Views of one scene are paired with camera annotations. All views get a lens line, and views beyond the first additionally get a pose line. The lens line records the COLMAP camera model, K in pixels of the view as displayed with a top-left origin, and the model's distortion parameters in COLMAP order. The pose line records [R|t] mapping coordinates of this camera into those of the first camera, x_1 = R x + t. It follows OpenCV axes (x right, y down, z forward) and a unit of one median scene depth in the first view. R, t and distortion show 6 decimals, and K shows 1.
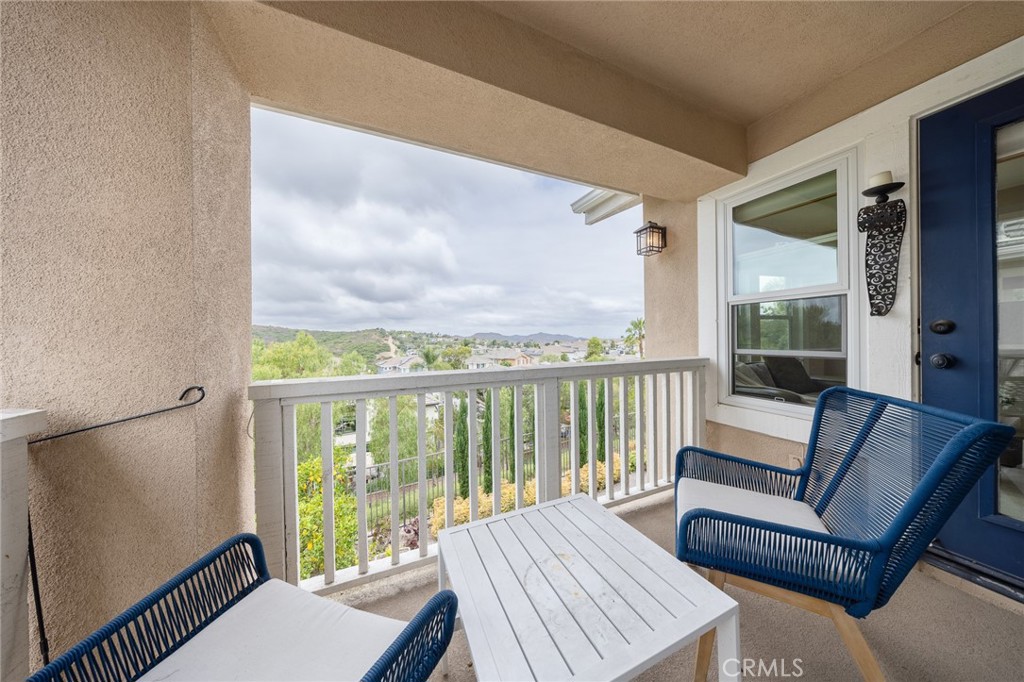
lens RADIAL K [[296.7, 0, 514.3], [0, 296.7, 340.6], [0, 0, 1]] dist [-0.001303, -0.000143]
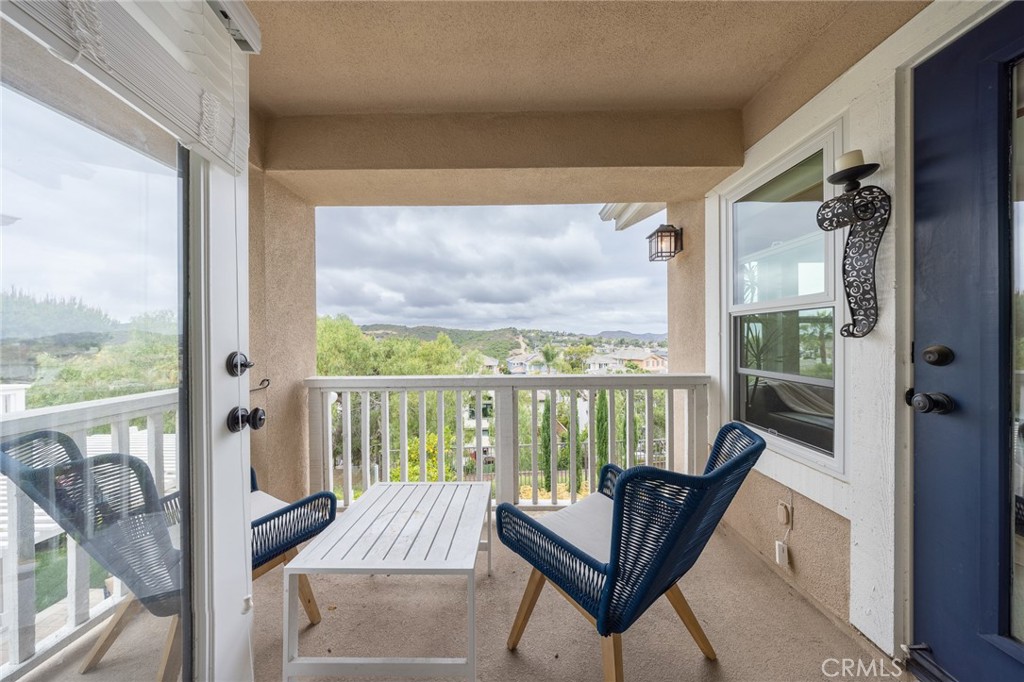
lens RADIAL K [[296.7, 0, 514.3], [0, 296.7, 340.6], [0, 0, 1]] dist [-0.001303, -0.000143]
pose [[0.909898, 0.009409, -0.414725, 0.526202], [-0.006896, 0.999948, 0.007558, -0.052435], [0.414775, -0.004017, 0.909915, -0.047415]]
